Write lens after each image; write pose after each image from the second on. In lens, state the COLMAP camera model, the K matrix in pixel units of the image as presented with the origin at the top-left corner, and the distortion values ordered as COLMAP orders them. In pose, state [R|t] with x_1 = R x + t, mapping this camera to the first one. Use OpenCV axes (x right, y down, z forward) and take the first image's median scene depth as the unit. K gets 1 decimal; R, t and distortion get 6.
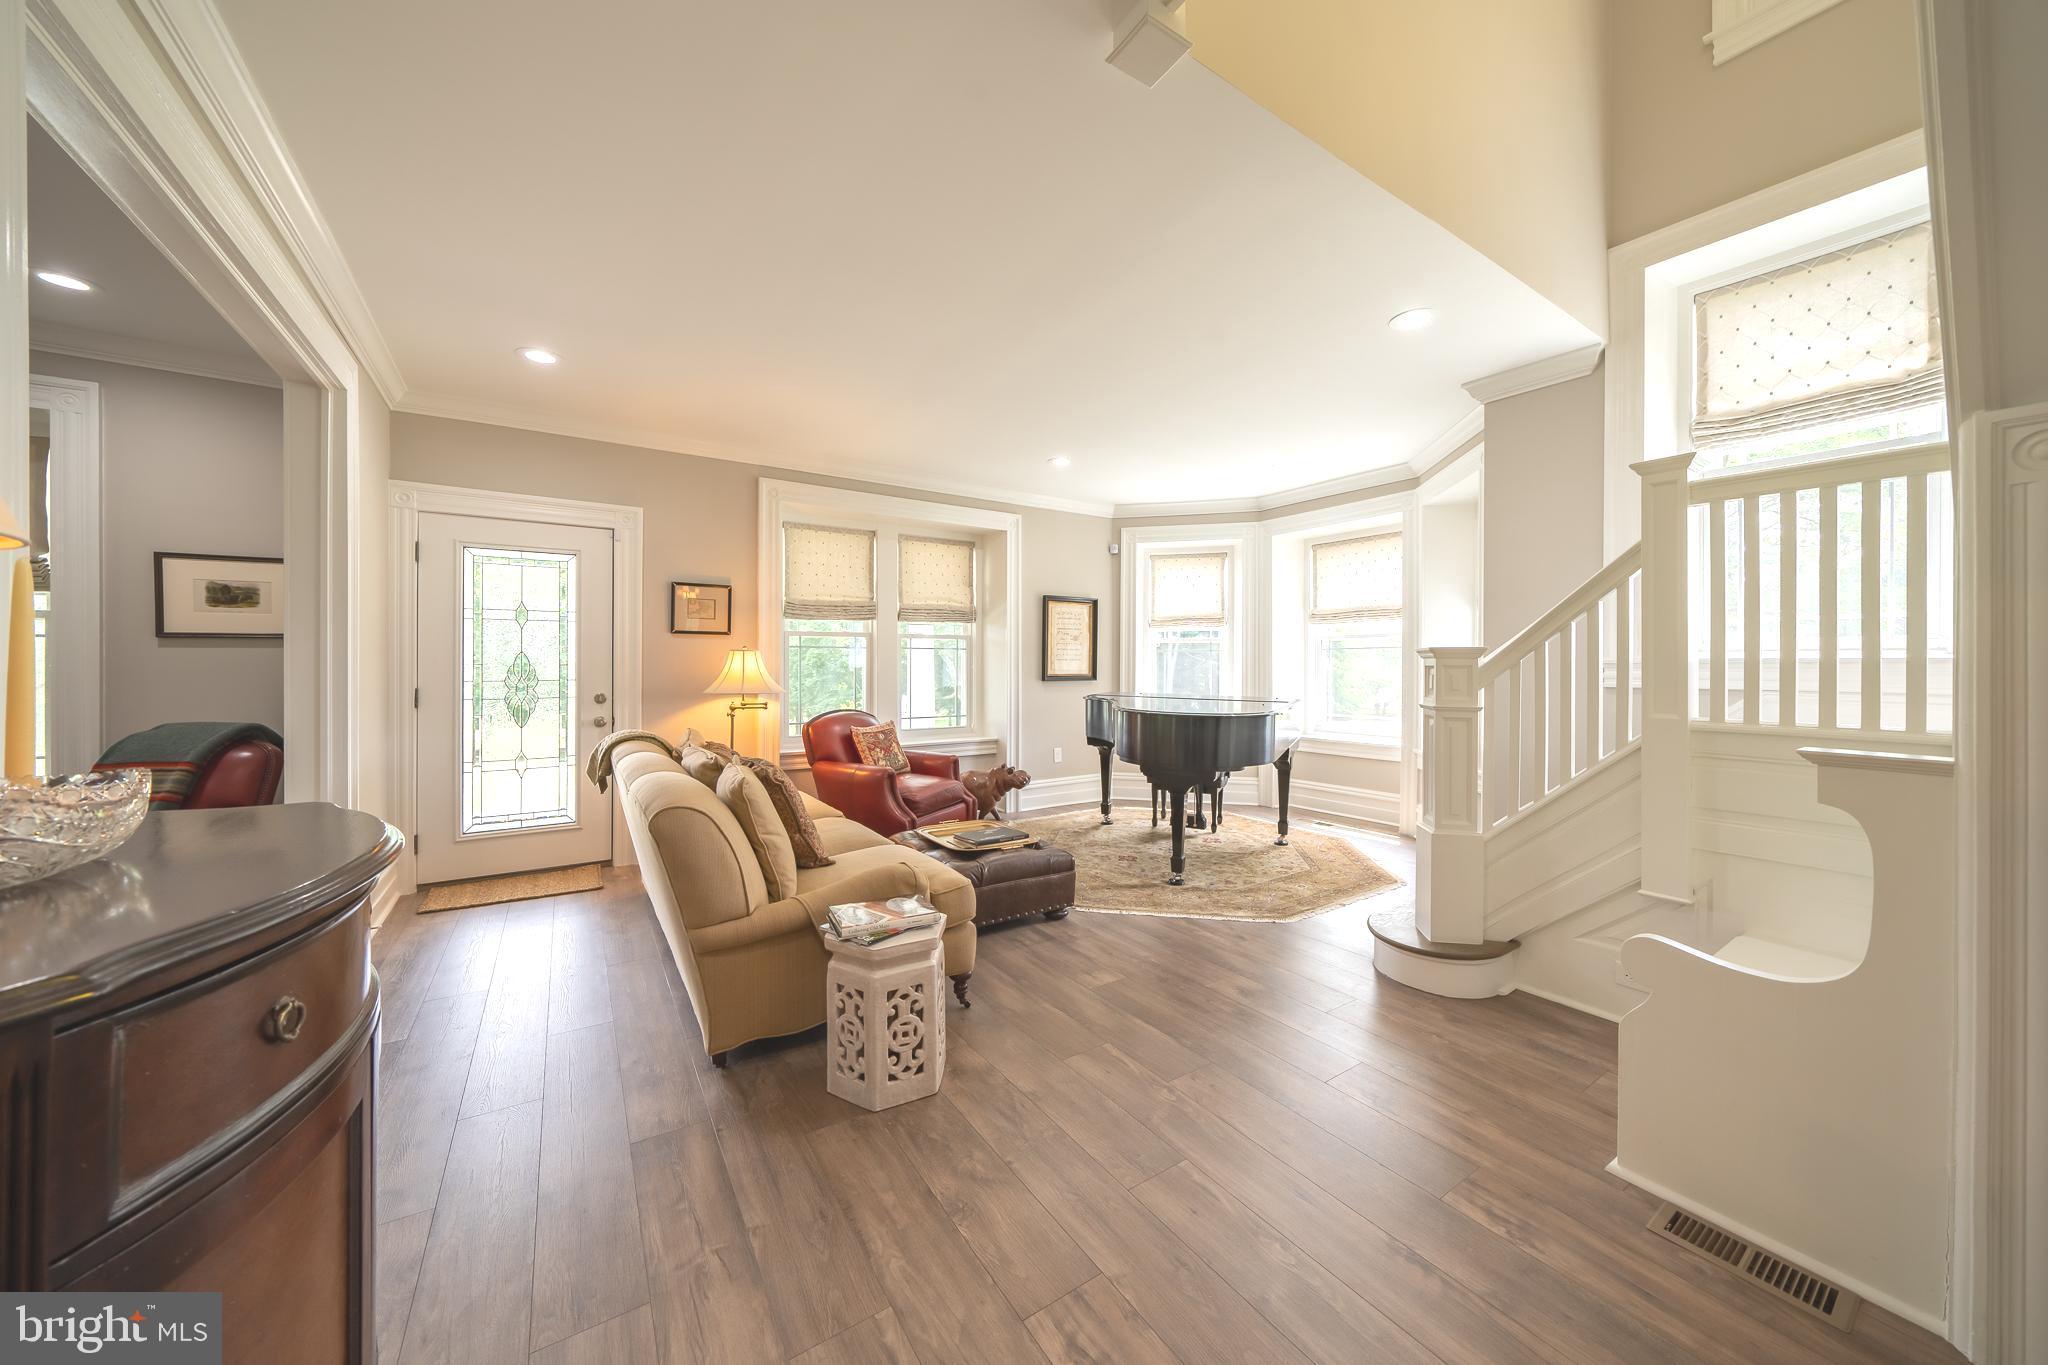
lens RADIAL K [[698.6, 0, 1020.5], [0, 698.6, 667.6], [0, 0, 1]] dist [-0.005346, -0.000074]
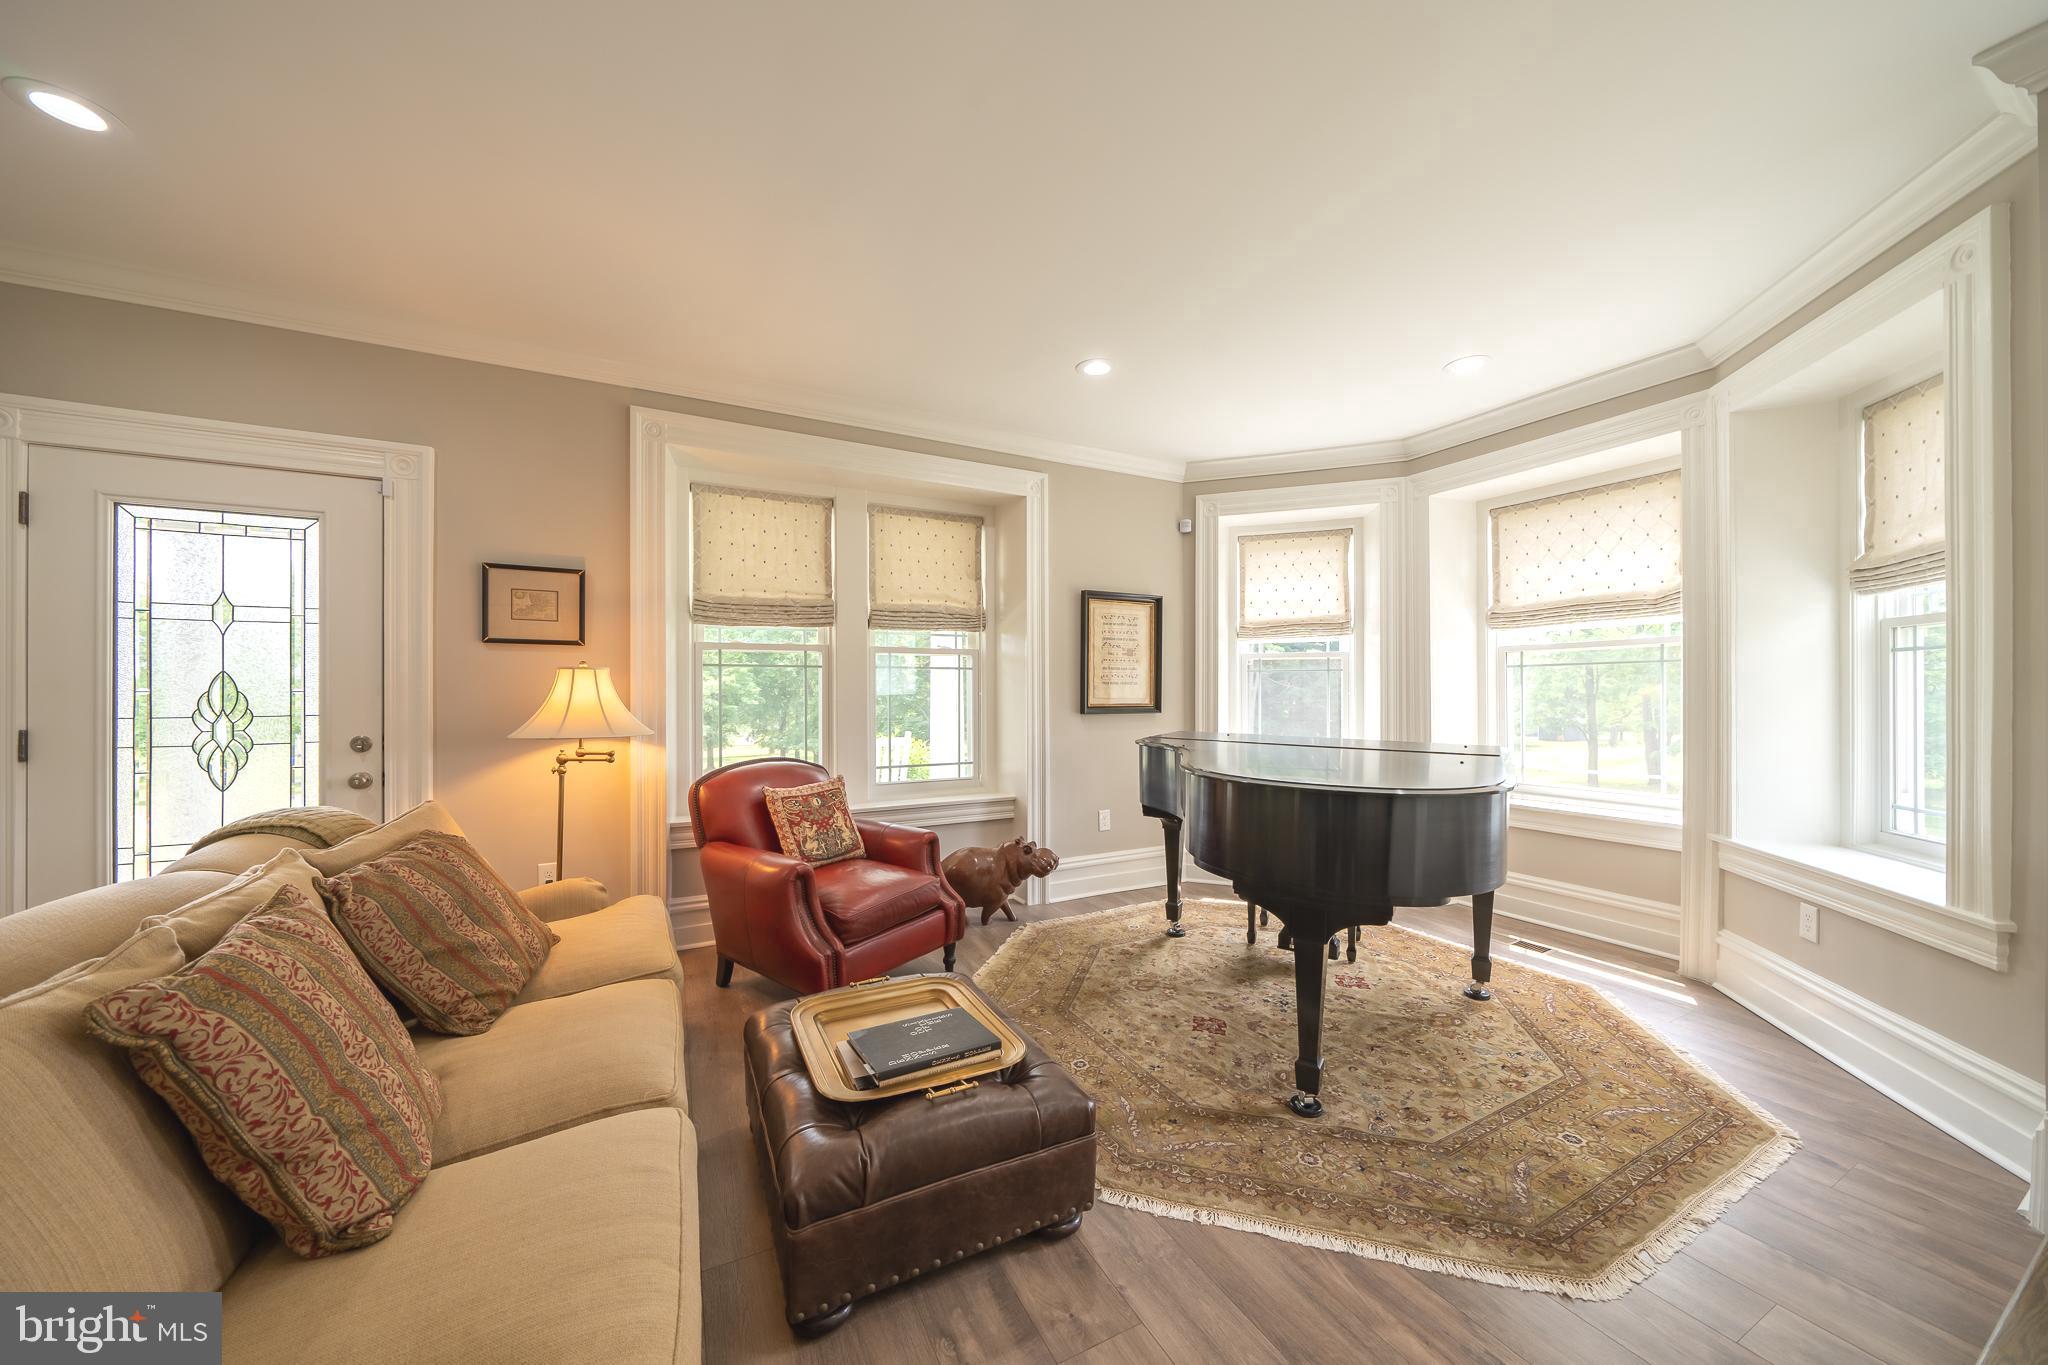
lens RADIAL K [[698.6, 0, 1015.6], [0, 698.6, 678.6], [0, 0, 1]] dist [-0.005346, -0.000074]
pose [[0.993550, -0.003050, -0.113358, 0.056473], [0.000604, 0.999766, -0.021605, -0.001325], [0.113397, 0.021397, 0.993319, 0.375358]]
